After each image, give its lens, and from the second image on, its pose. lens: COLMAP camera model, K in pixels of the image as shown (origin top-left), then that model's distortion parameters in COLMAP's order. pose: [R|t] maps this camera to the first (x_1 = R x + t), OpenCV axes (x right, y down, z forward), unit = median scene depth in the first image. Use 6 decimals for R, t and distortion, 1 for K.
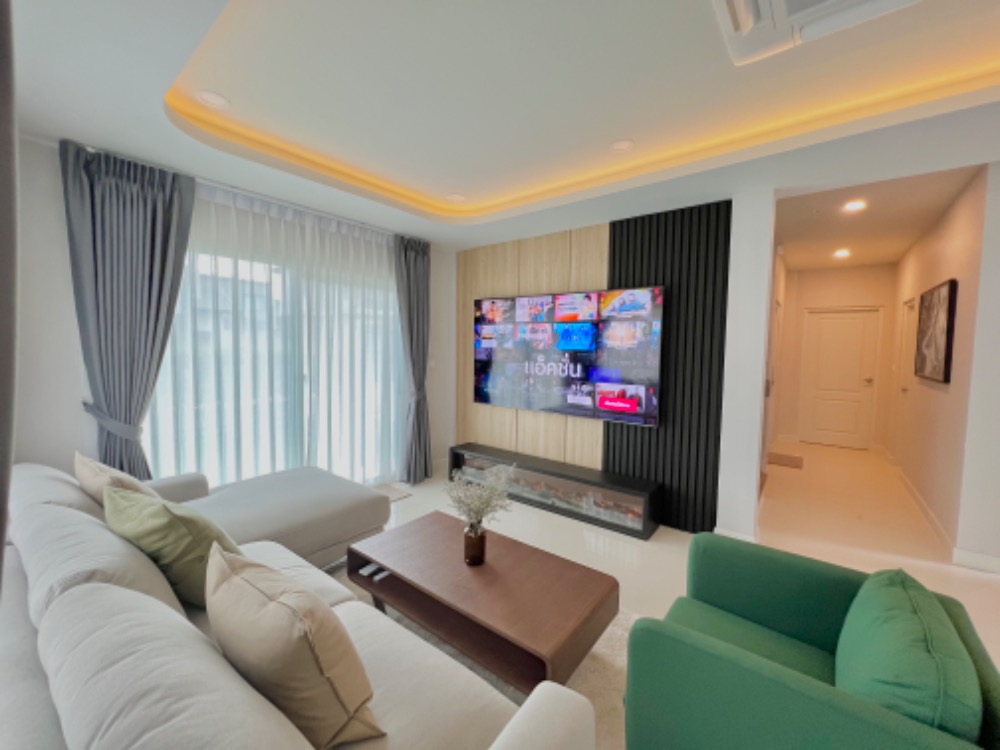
lens RADIAL K [[403.9, 0, 496.4], [0, 403.9, 373.4], [0, 0, 1]] dist [0.000316, -0.000075]
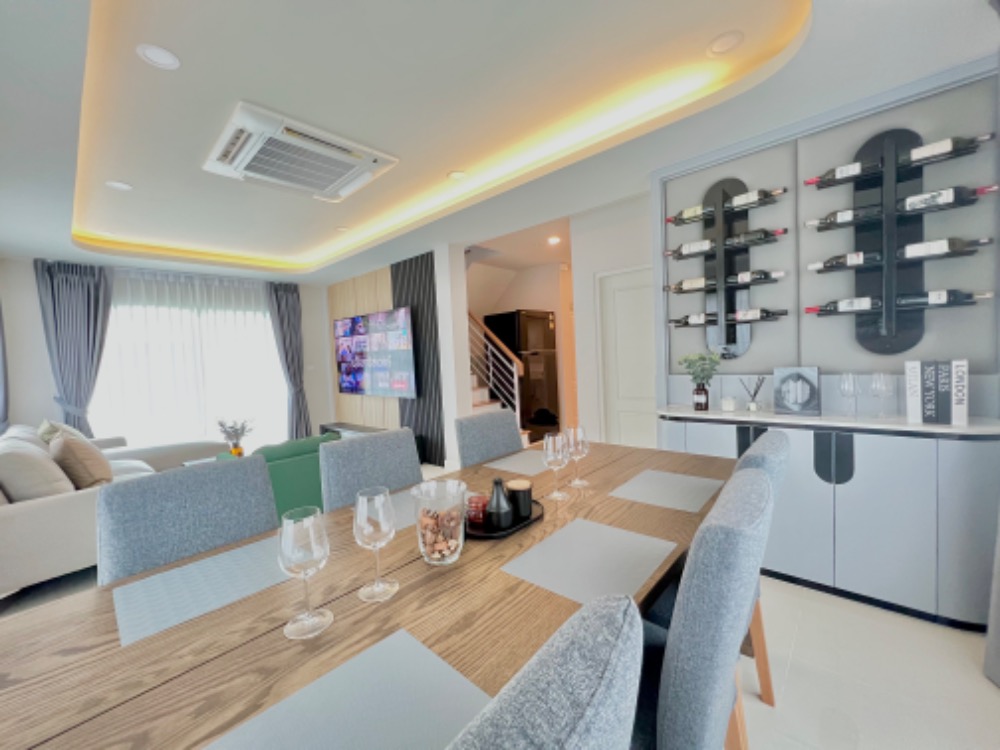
lens RADIAL K [[396.0, 0, 500.0], [0, 396.0, 375.0], [0, 0, 1]] dist [0.002201, 0.000270]
pose [[0.995242, -0.058727, -0.077744, 0.891999], [0.058069, 0.998255, -0.010706, 0.085215], [0.078237, 0.006141, 0.996916, -0.503862]]
